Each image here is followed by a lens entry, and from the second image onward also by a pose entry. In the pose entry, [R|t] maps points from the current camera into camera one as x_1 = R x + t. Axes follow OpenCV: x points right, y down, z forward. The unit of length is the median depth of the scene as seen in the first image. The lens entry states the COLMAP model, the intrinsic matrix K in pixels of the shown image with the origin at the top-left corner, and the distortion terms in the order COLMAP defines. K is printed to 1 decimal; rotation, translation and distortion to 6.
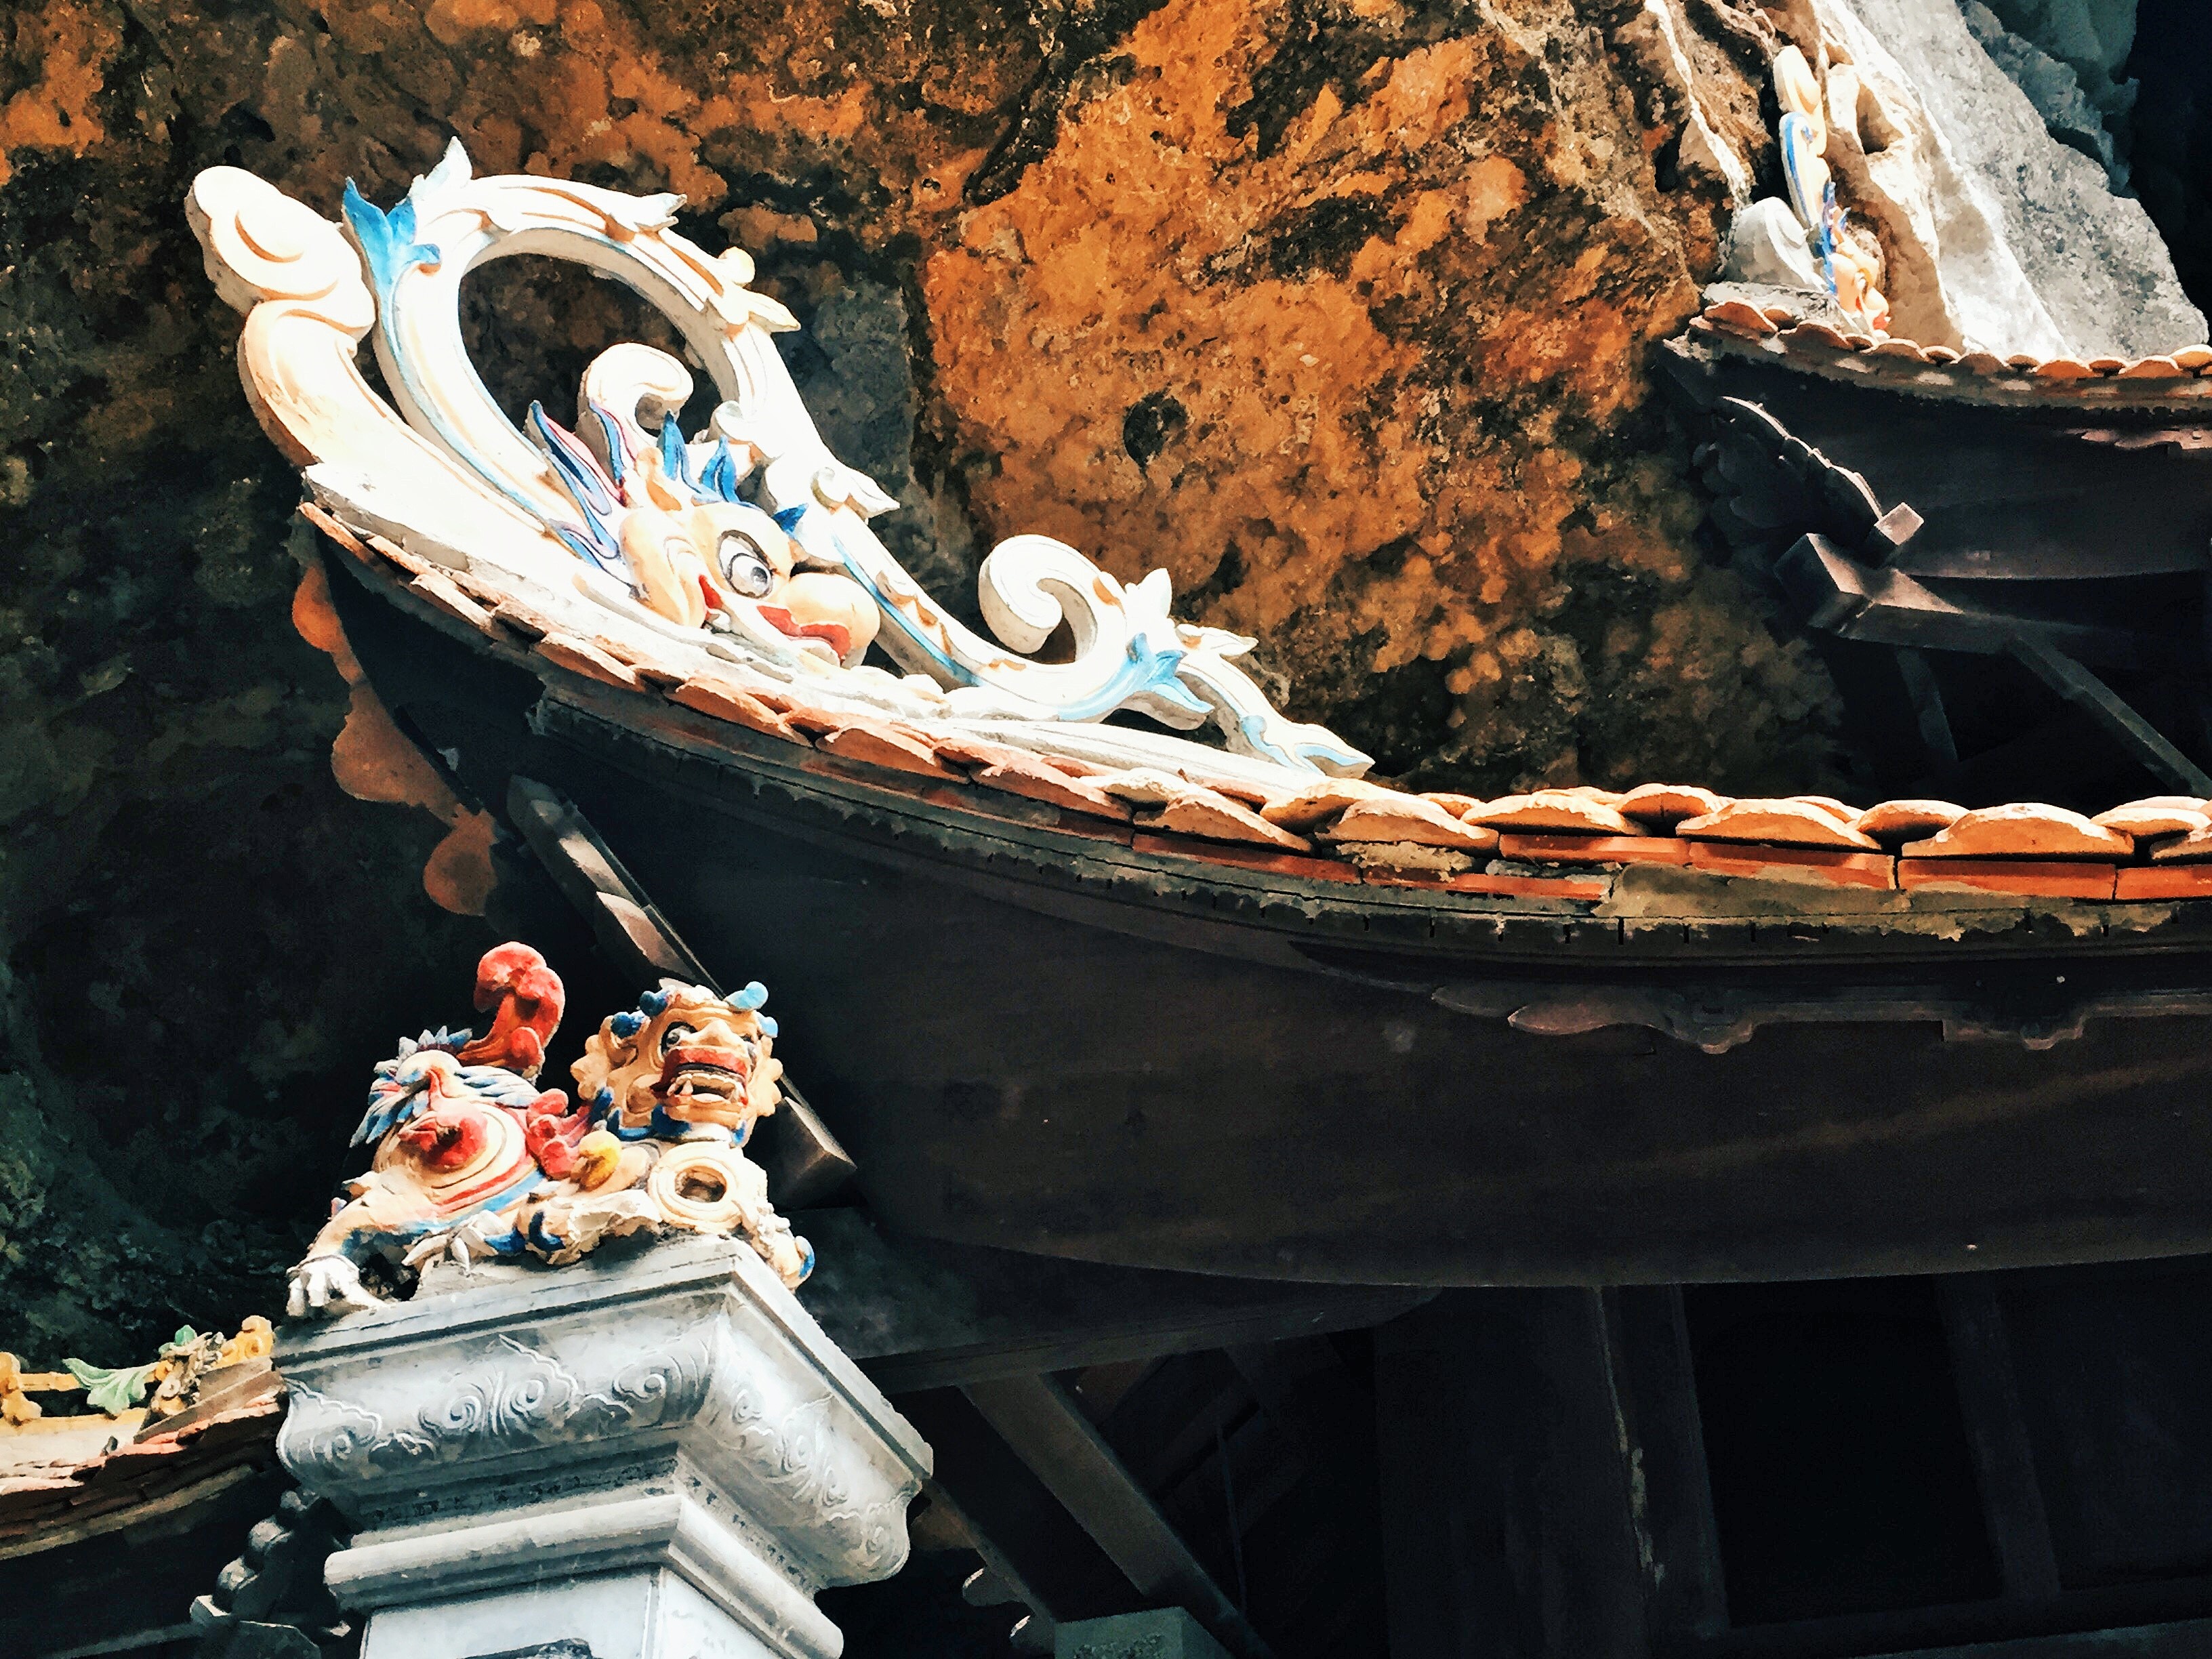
lens RADIAL K [[2687.3, 0, 1106.0], [0, 2687.3, 829.5], [0, 0, 1]] dist [0.068779, -0.020761]
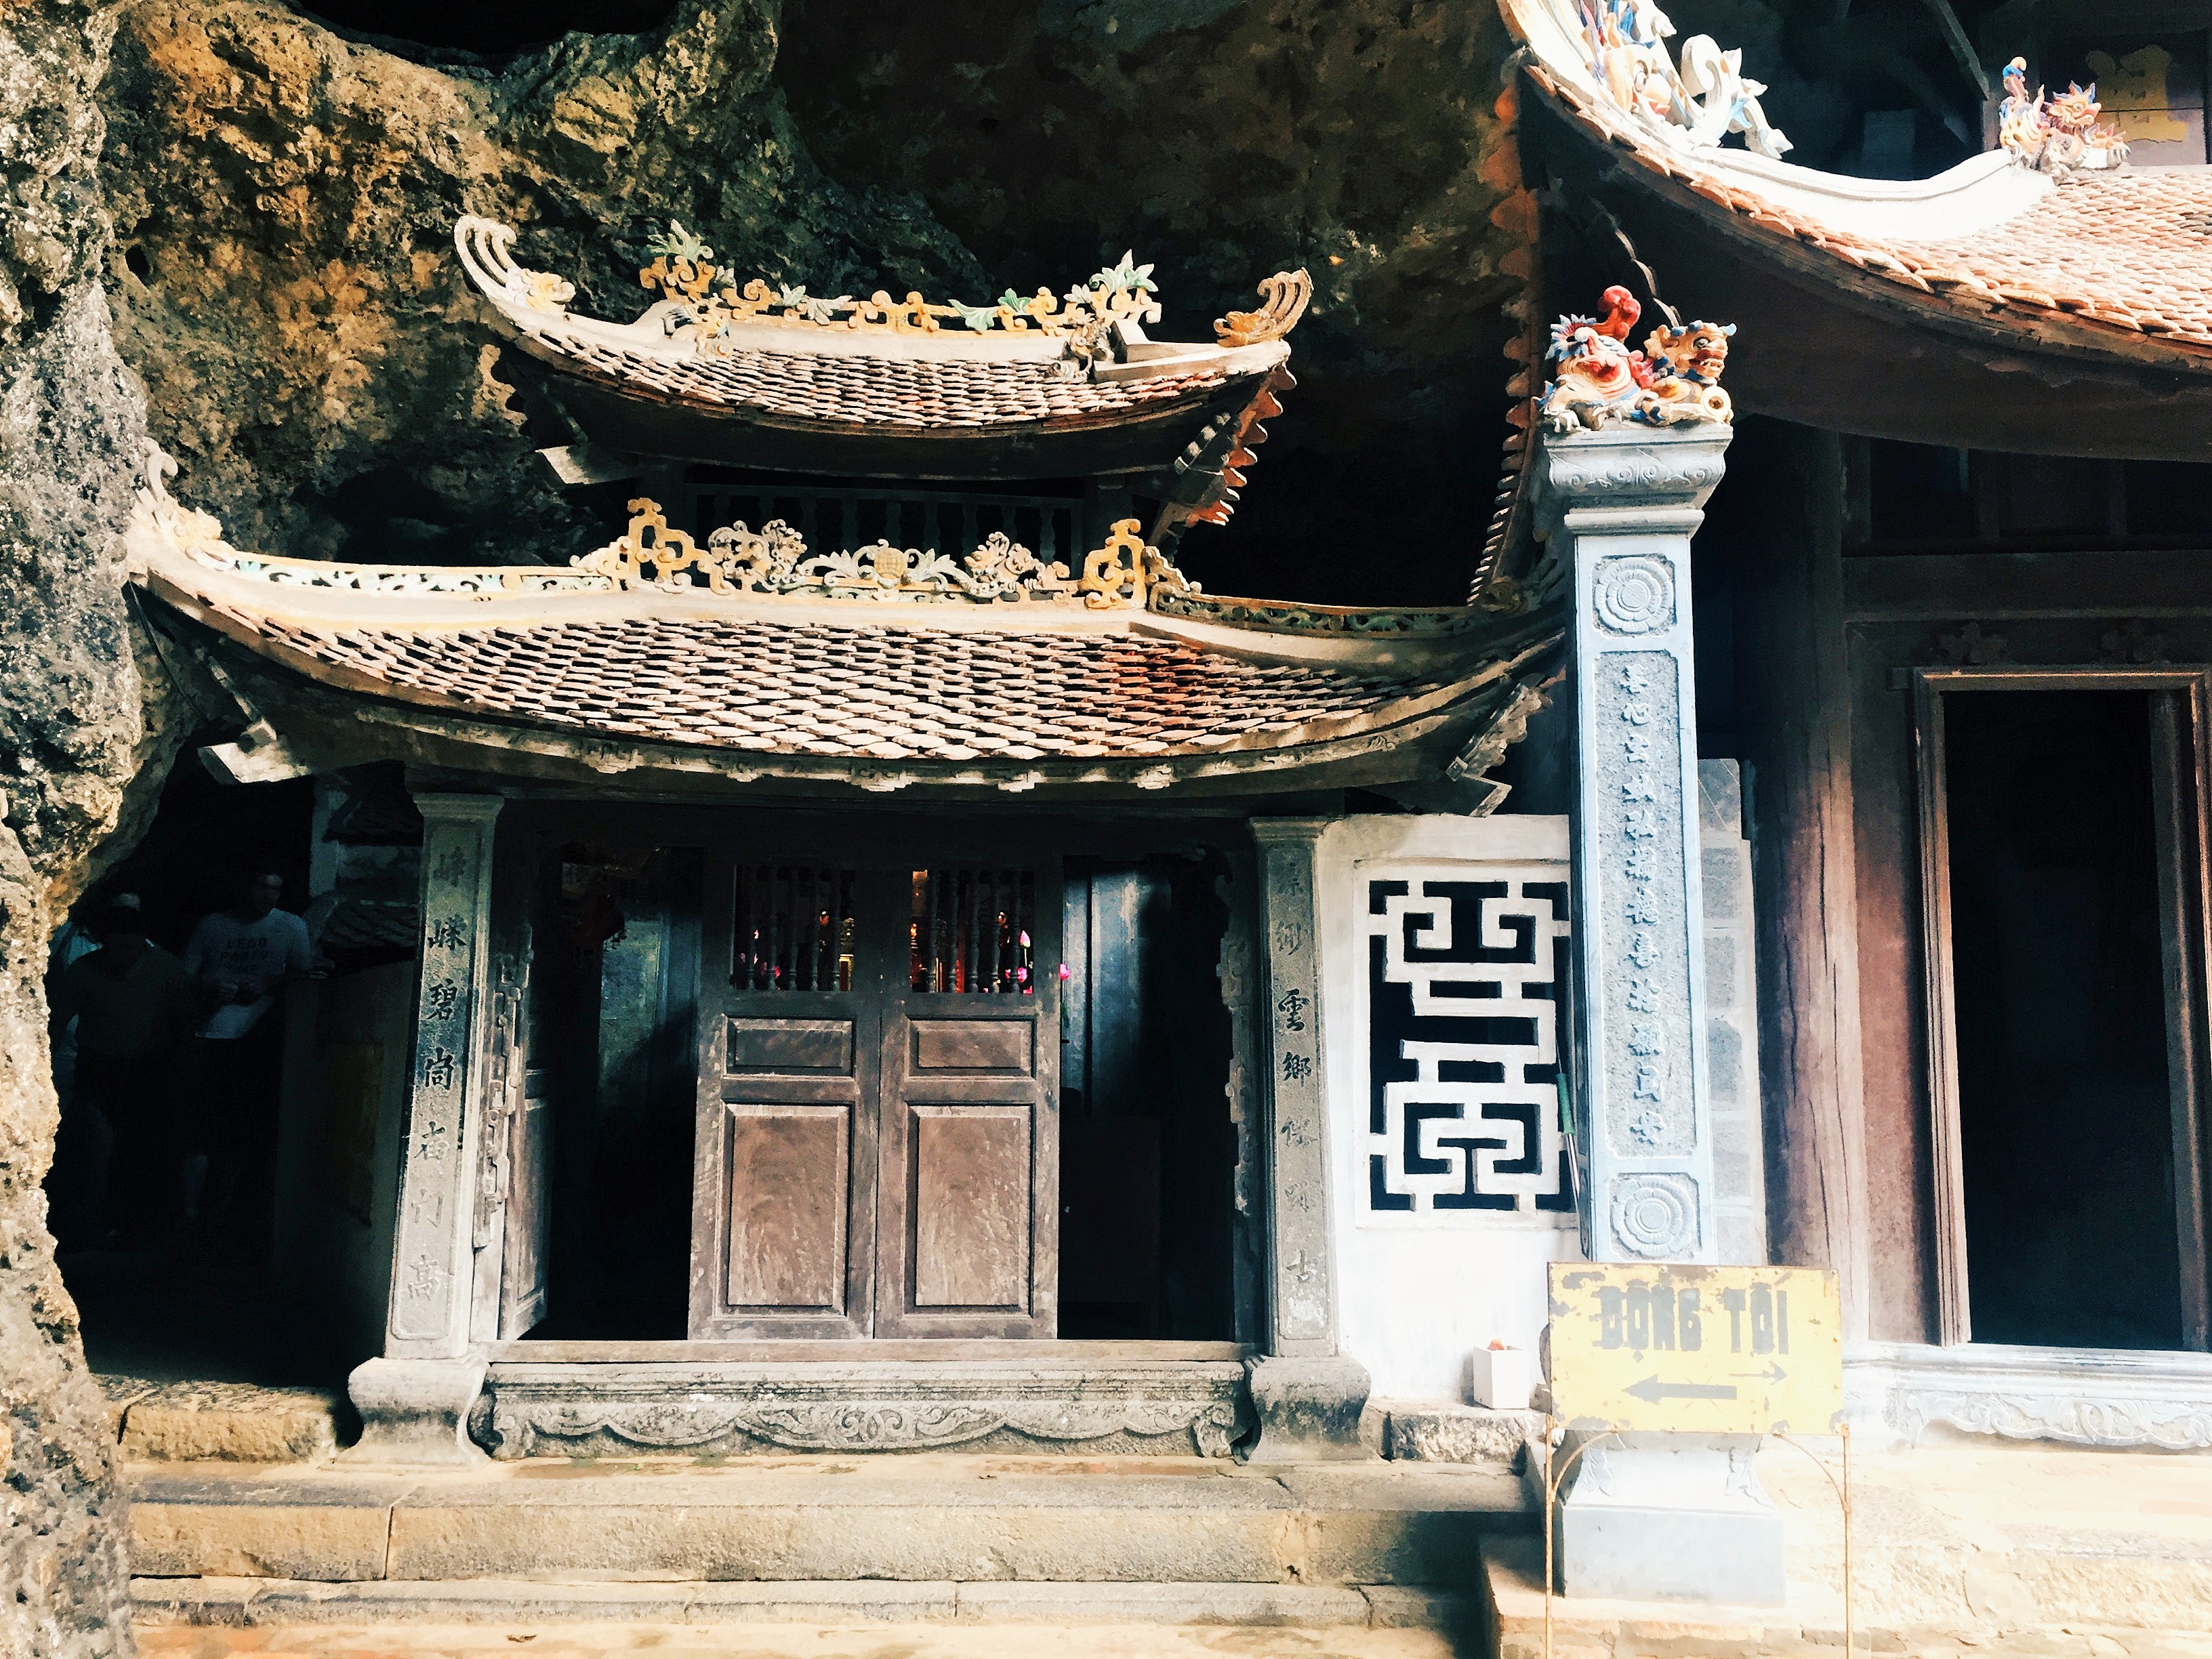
lens RADIAL K [[1919.0, 0, 1106.0], [0, 1919.0, 829.5], [0, 0, 1]] dist [0.081569, -0.102580]
pose [[0.977897, 0.038013, 0.205605, -1.098001], [-0.138409, 0.854733, 0.500274, -0.387407], [-0.156720, -0.517674, 0.841102, -0.789758]]
